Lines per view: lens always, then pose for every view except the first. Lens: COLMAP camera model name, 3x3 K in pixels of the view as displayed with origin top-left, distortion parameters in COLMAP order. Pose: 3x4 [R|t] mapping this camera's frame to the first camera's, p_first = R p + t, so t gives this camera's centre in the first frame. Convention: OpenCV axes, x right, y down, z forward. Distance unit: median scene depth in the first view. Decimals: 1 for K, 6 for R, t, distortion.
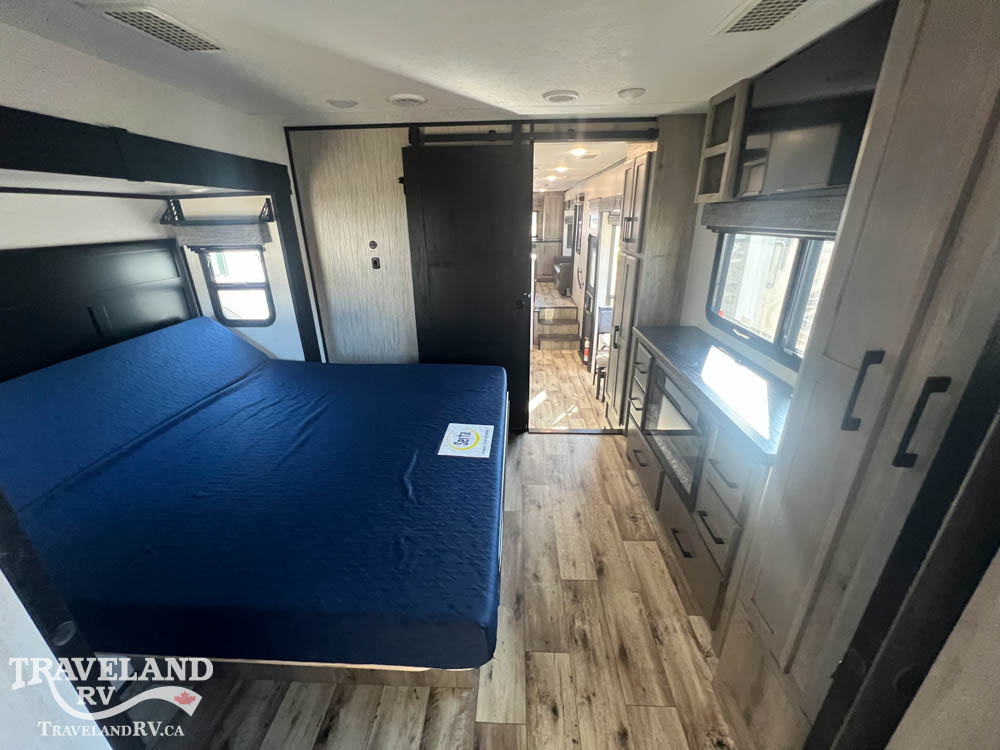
lens RADIAL K [[403.1, 0, 497.1], [0, 403.1, 375.6], [0, 0, 1]] dist [-0.003755, 0.000053]
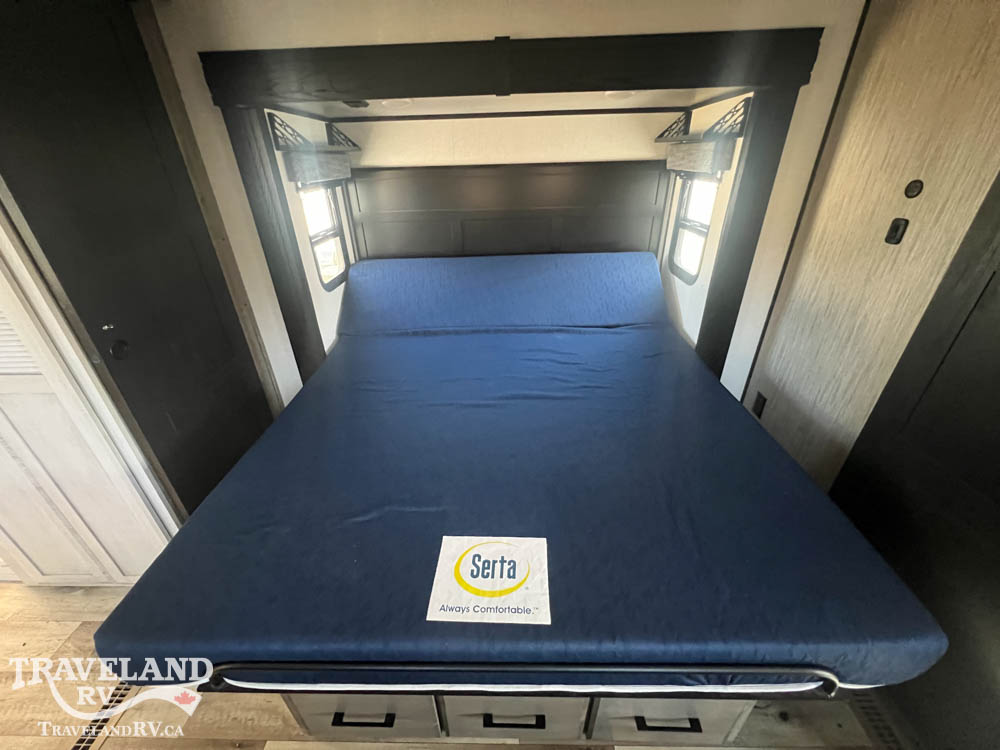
lens RADIAL K [[403.1, 0, 502.9], [0, 403.1, 374.9], [0, 0, 1]] dist [-0.003755, 0.000053]
pose [[0.024858, 0.495274, -0.868381, 0.209935], [-0.343042, 0.820132, 0.457936, -0.251686], [0.938991, 0.286508, 0.190287, 0.676557]]
